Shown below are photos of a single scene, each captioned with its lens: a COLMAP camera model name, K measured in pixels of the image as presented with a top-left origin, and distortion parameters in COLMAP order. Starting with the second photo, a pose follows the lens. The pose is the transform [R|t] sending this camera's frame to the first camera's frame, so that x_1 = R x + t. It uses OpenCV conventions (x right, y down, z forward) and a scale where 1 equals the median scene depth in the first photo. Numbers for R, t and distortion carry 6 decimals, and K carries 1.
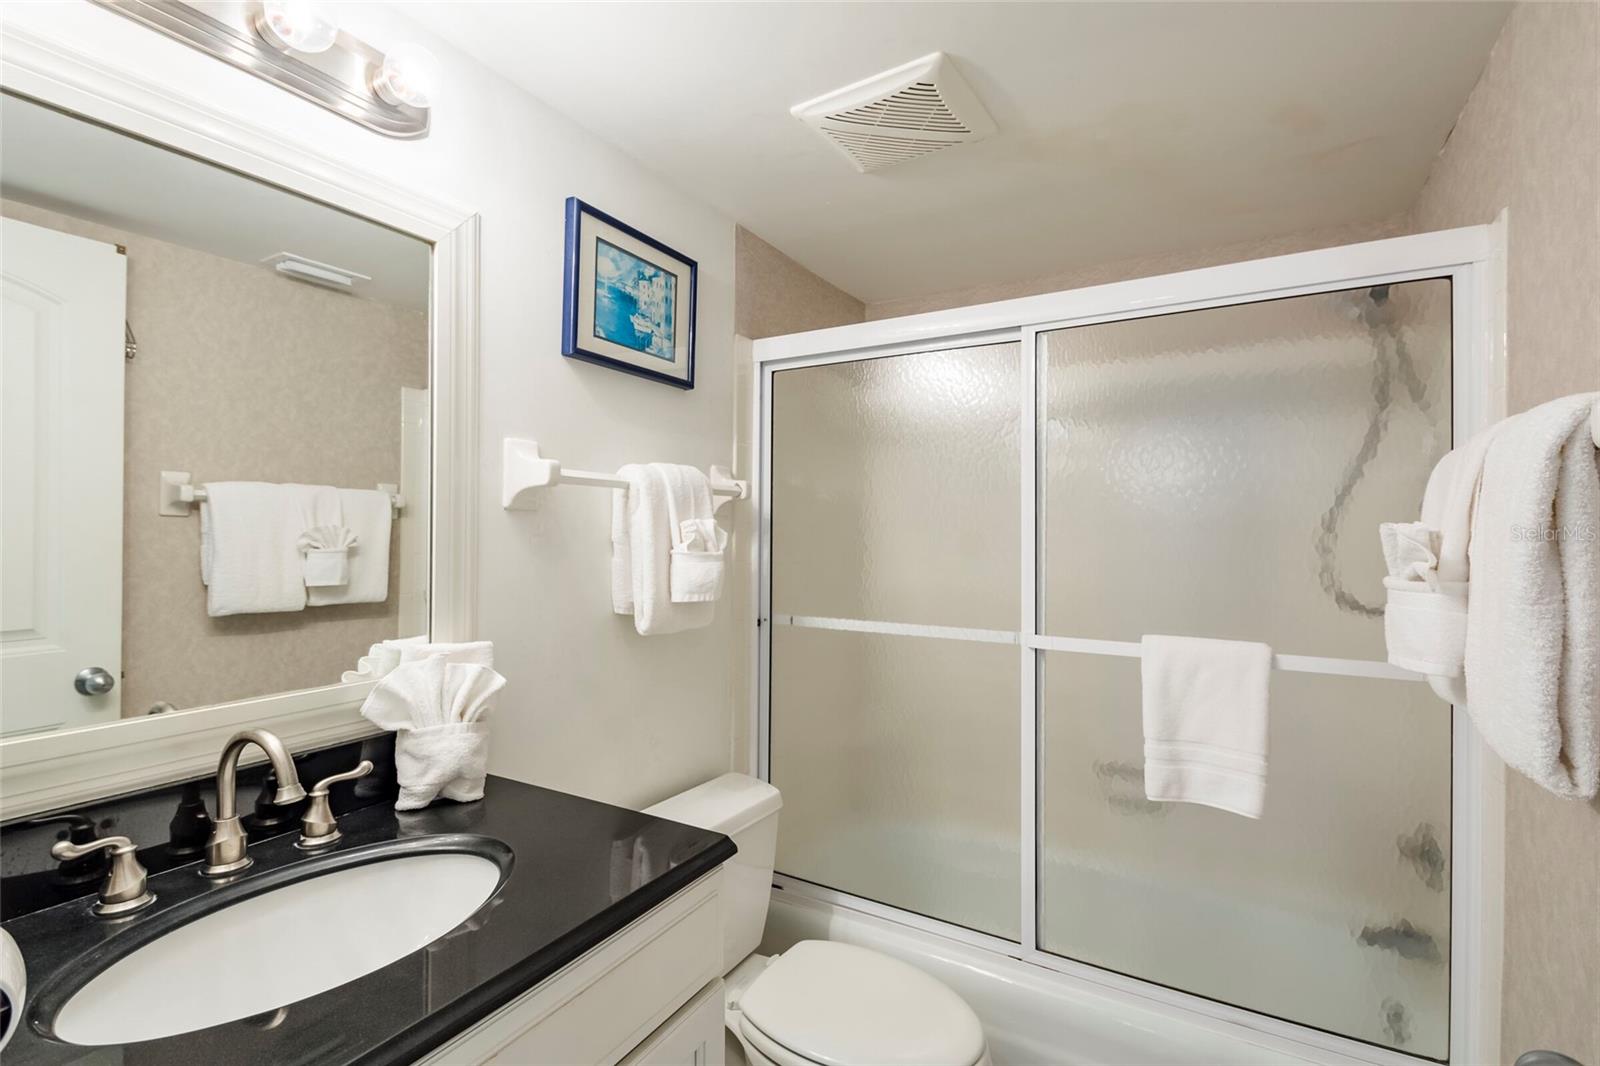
lens RADIAL K [[725.3, 0, 800.0], [0, 725.3, 533.0], [0, 0, 1]] dist [0.021086, -0.012961]
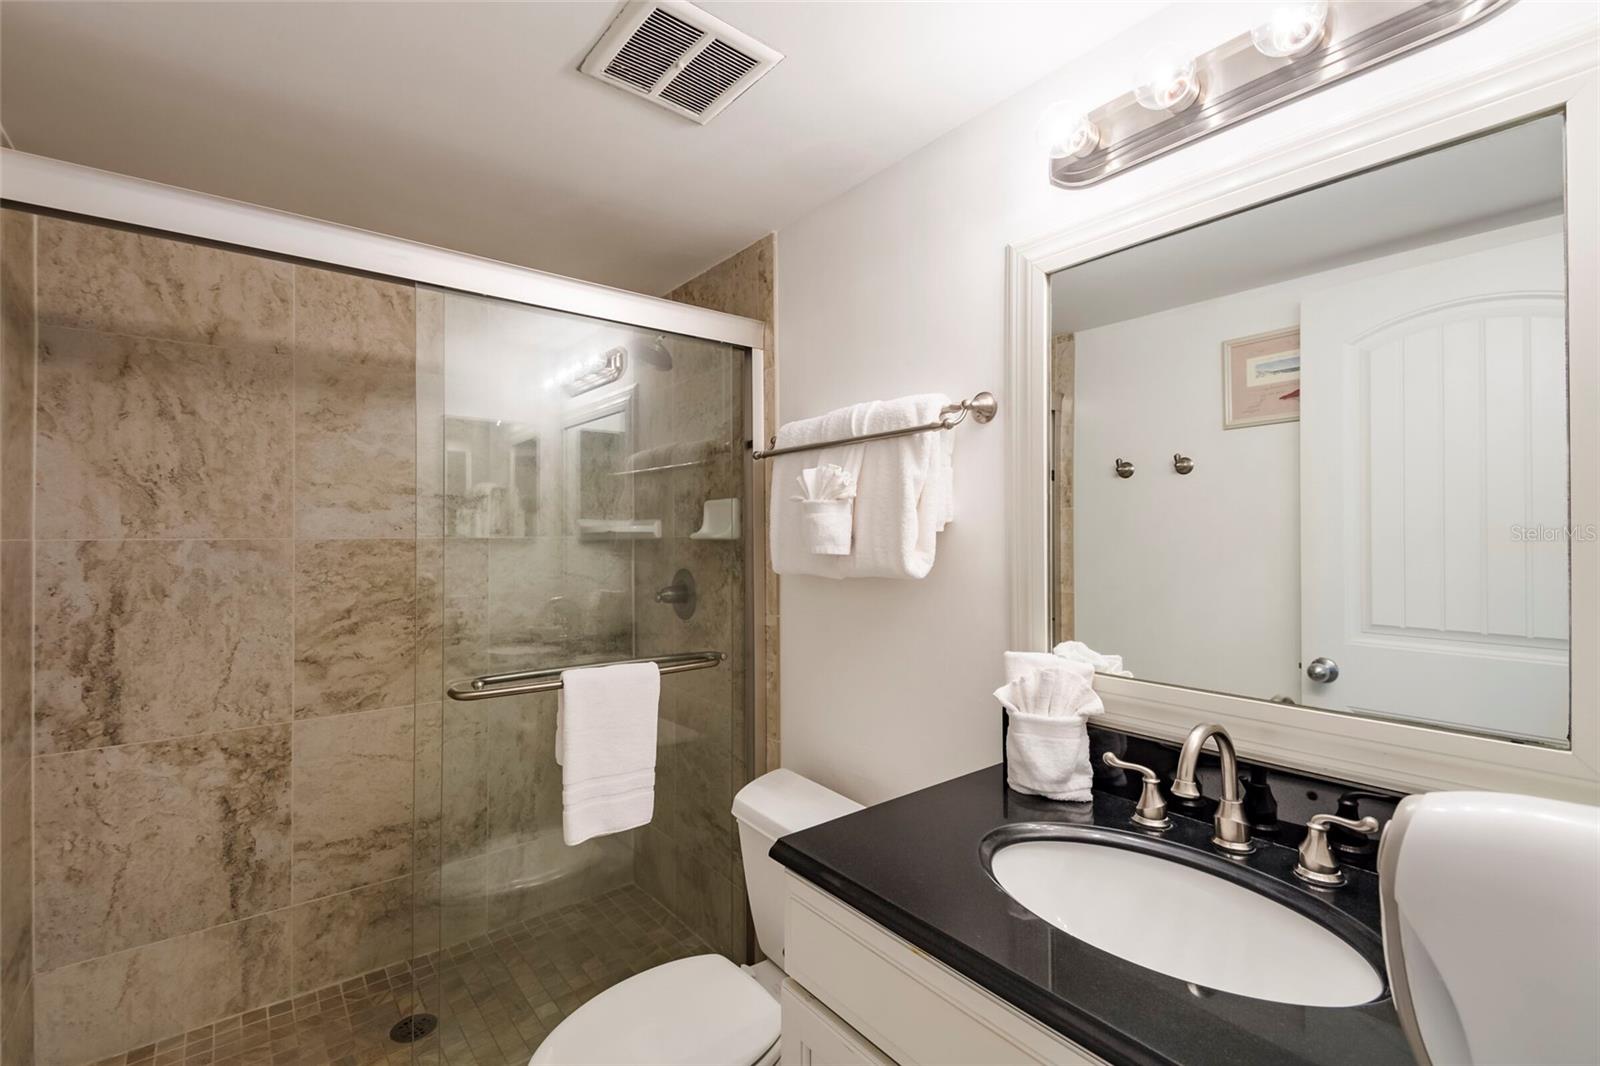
lens RADIAL K [[715.0, 0, 798.3], [0, 715.0, 532.7], [0, 0, 1]] dist [0.011297, -0.000657]
pose [[-0.366990, -0.003729, -0.930217, 0.524998], [-0.004207, 0.999988, -0.002349, -0.011861], [0.930215, 0.003051, -0.367002, 0.876093]]
